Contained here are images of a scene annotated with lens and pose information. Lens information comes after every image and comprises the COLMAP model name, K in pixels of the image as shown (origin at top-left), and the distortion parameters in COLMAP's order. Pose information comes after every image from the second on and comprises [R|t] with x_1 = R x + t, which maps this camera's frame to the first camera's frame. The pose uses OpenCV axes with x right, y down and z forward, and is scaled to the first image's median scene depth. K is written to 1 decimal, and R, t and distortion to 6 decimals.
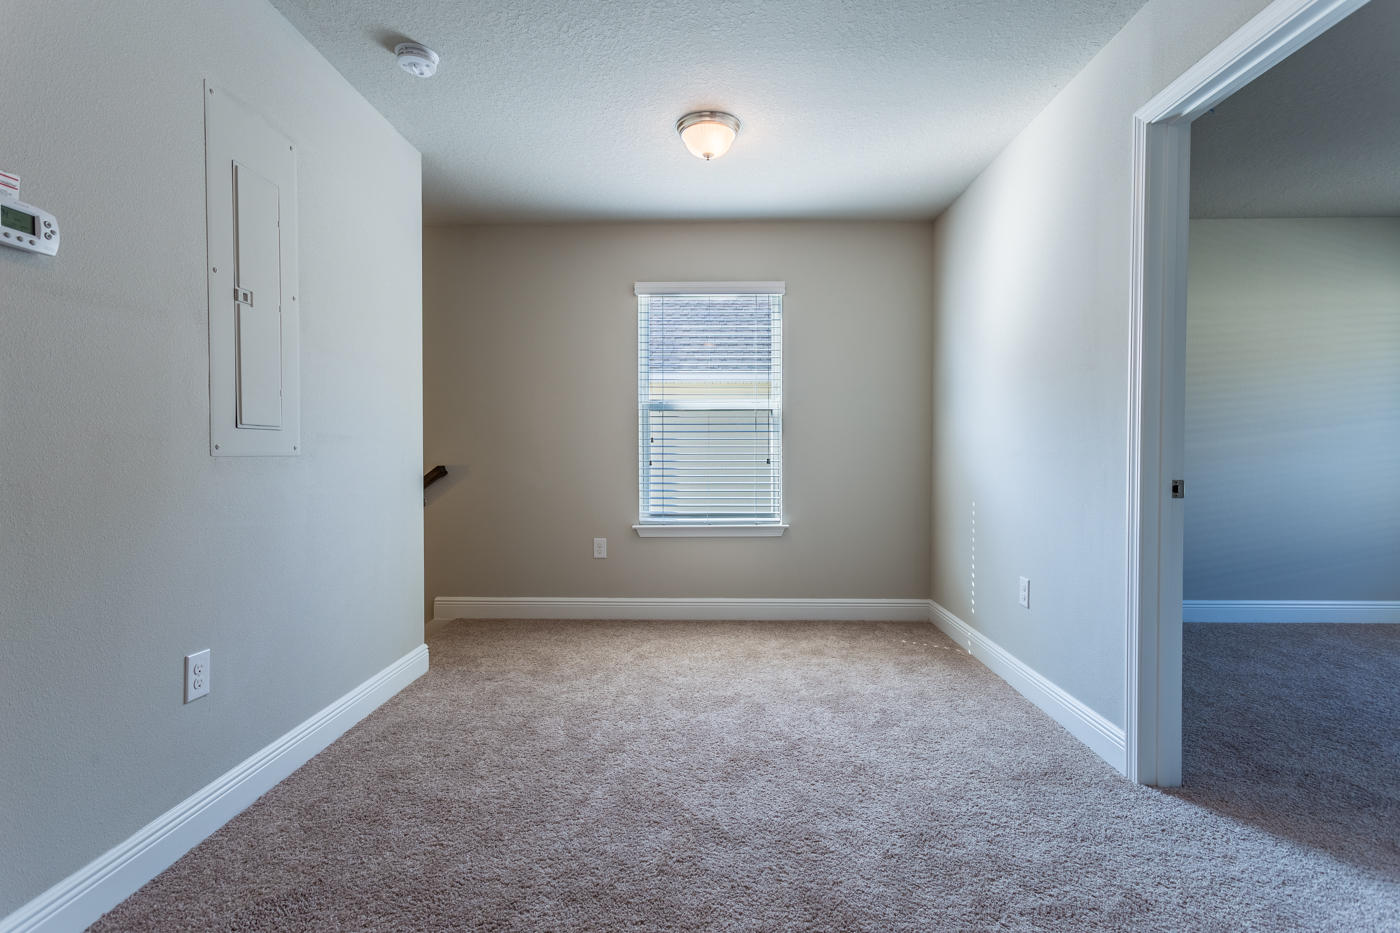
lens RADIAL K [[672.6, 0, 700.0], [0, 672.6, 466.5], [0, 0, 1]] dist [-0.000282, -0.000046]
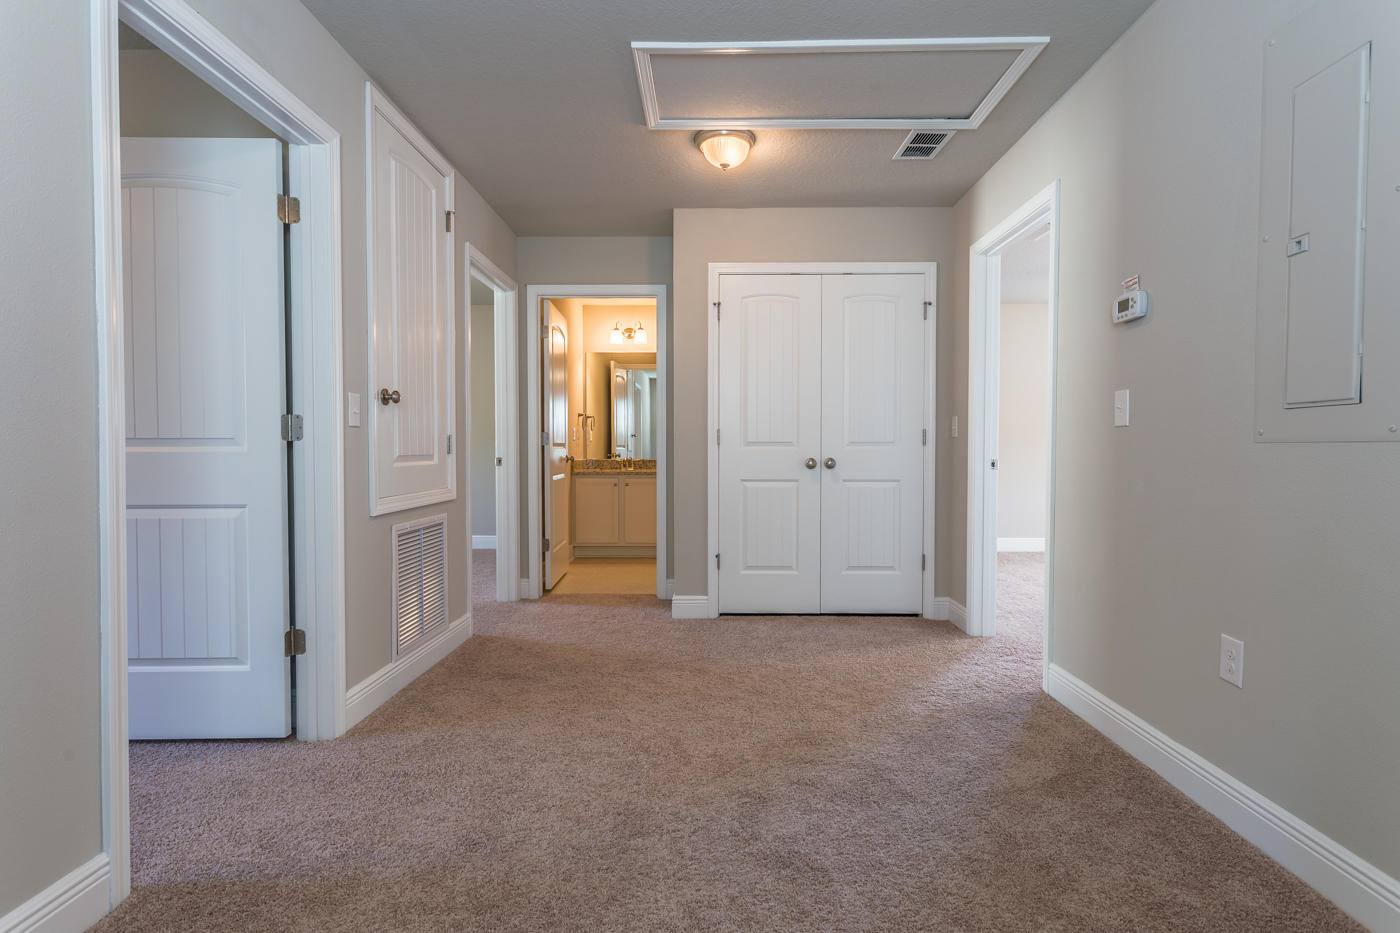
lens RADIAL K [[672.6, 0, 700.0], [0, 672.6, 466.5], [0, 0, 1]] dist [-0.000282, -0.000046]
pose [[-0.999992, -0.002312, -0.003401, 0.058535], [-0.002480, 0.998735, 0.050214, -0.031674], [0.003280, 0.050222, -0.998733, 2.182894]]
